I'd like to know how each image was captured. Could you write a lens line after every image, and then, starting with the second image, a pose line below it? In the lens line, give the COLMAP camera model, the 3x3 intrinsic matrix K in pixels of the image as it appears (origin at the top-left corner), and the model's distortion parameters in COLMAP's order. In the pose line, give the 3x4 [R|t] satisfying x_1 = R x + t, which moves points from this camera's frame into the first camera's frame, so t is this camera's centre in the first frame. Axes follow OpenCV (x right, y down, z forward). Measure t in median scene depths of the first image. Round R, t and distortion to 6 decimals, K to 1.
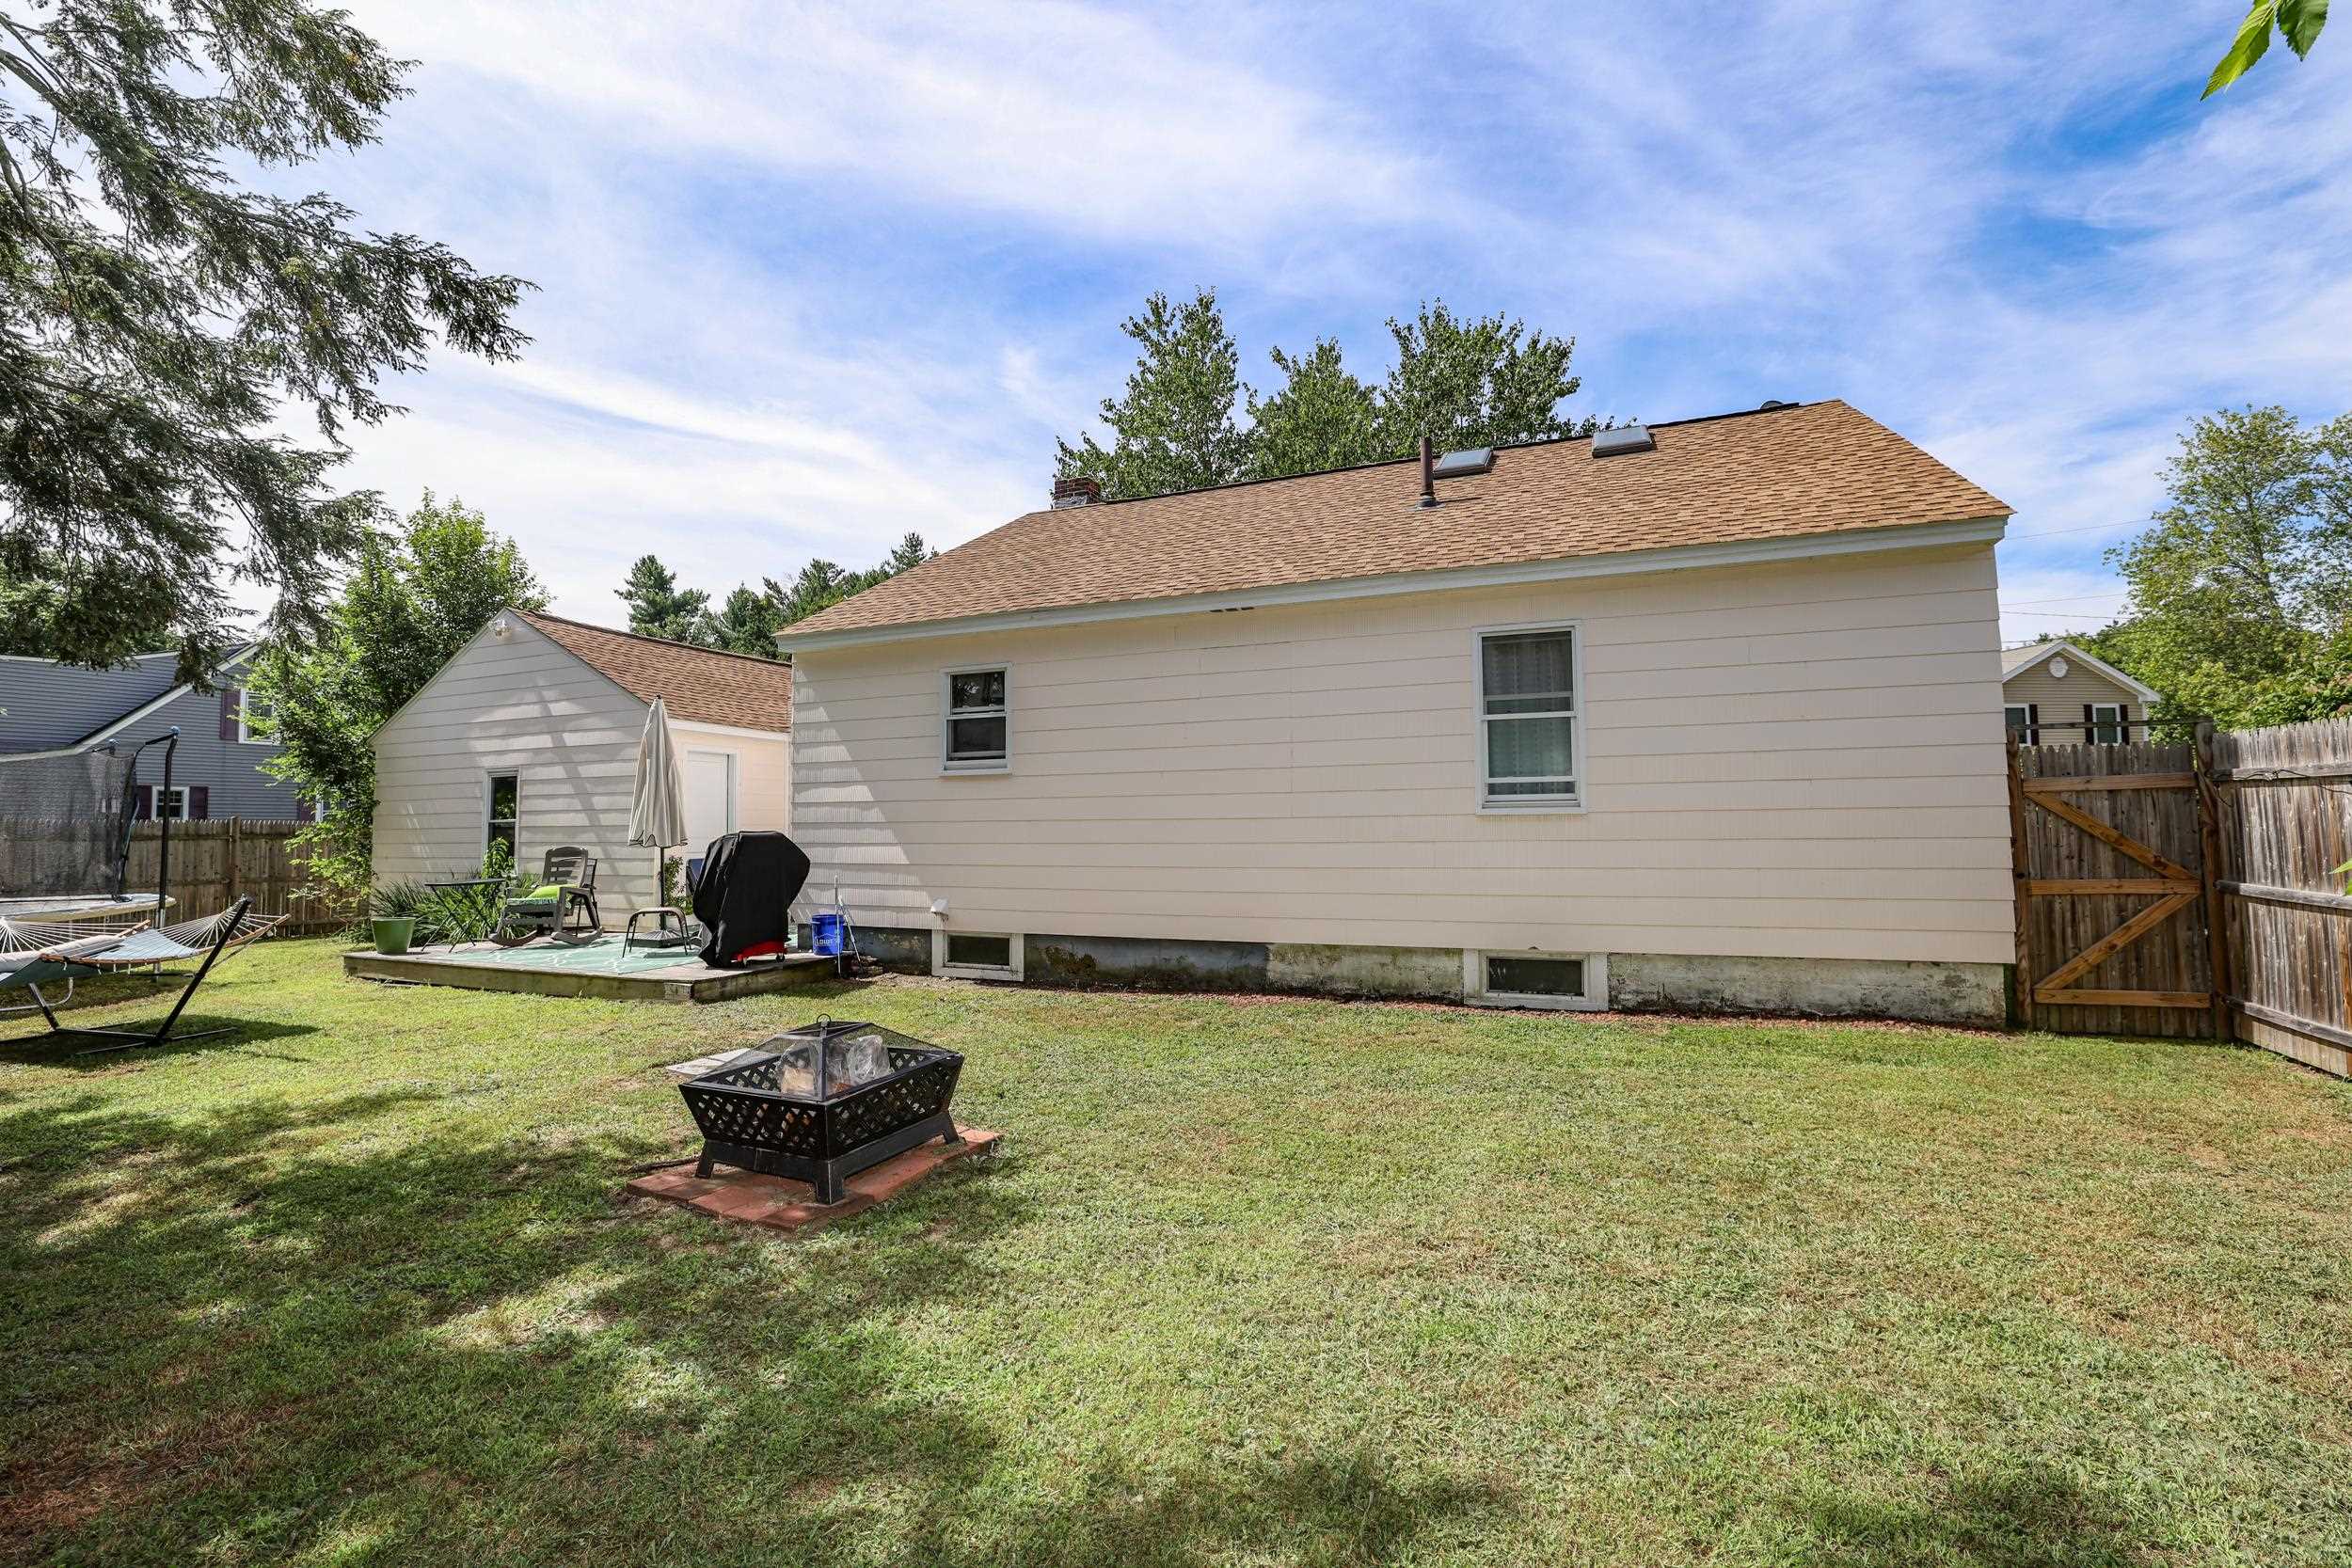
lens RADIAL K [[1036.3, 0, 1175.9], [0, 1036.3, 802.3], [0, 0, 1]] dist [-0.020713, 0.003752]
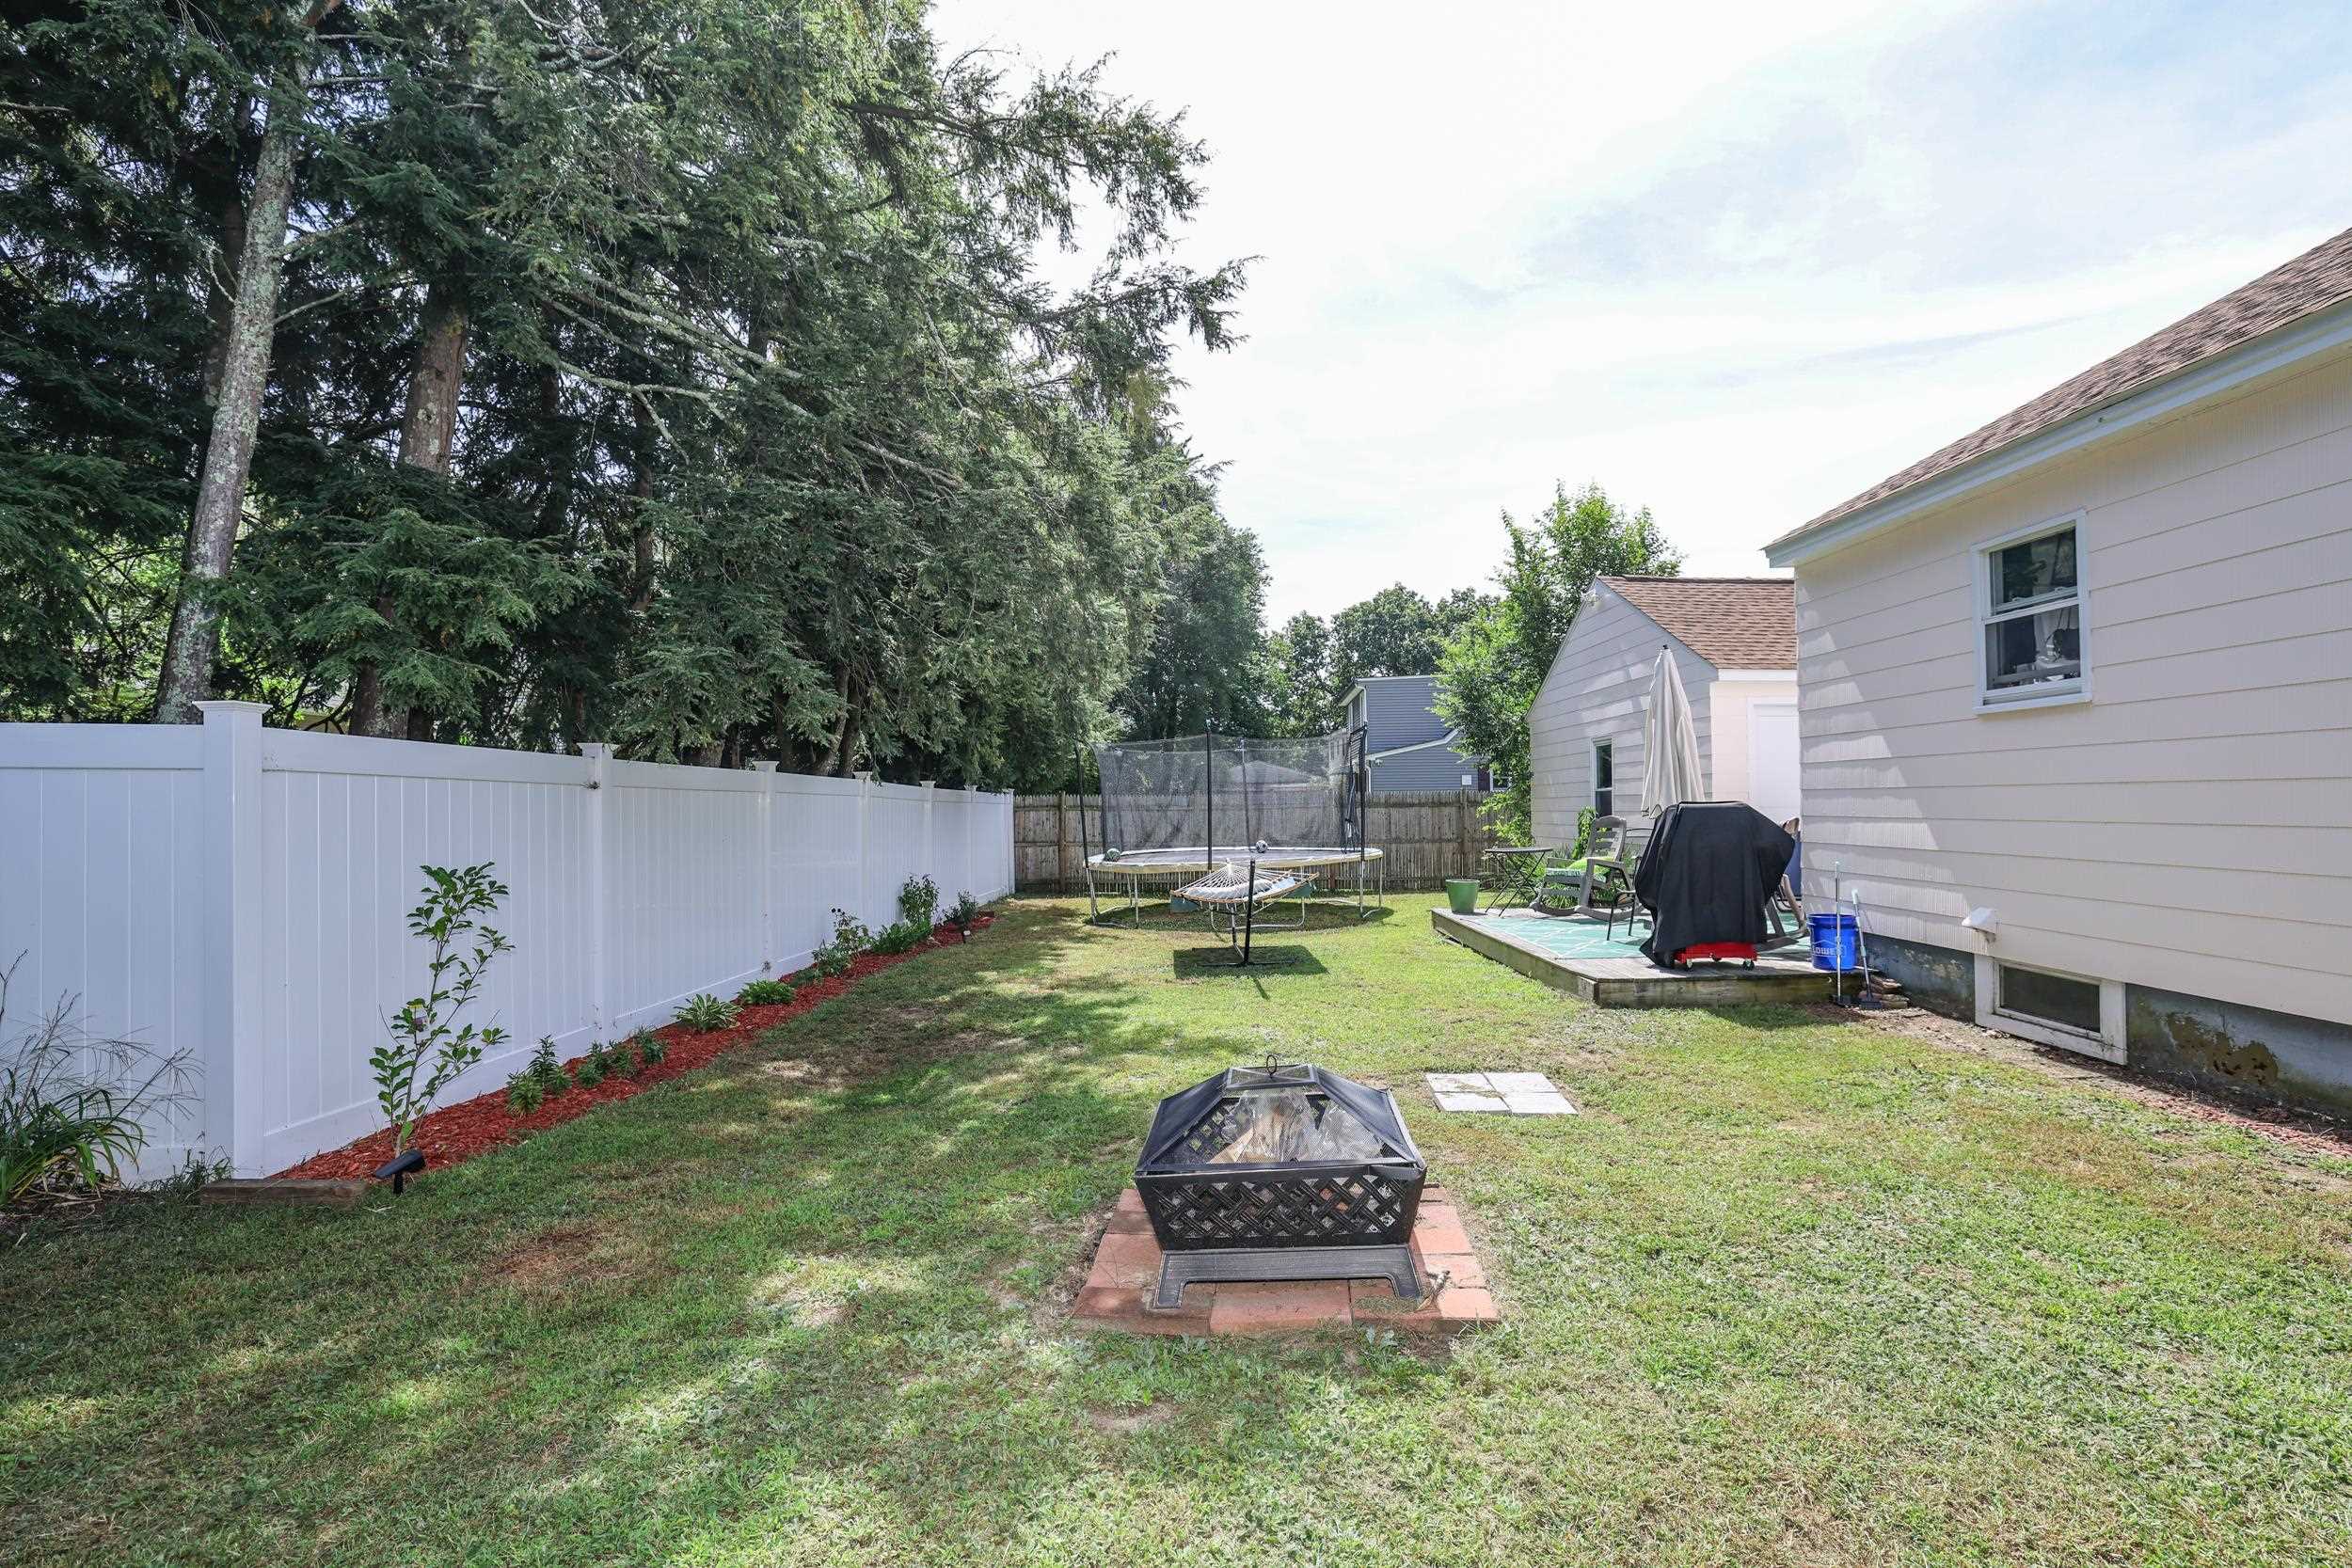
lens RADIAL K [[1036.3, 0, 1181.9], [0, 1036.3, 773.4], [0, 0, 1]] dist [-0.020713, 0.003752]
pose [[0.400174, -0.026076, -0.916068, 0.154602], [0.032350, 0.999374, -0.014316, 0.004569], [0.915868, -0.023906, 0.400767, 0.300234]]
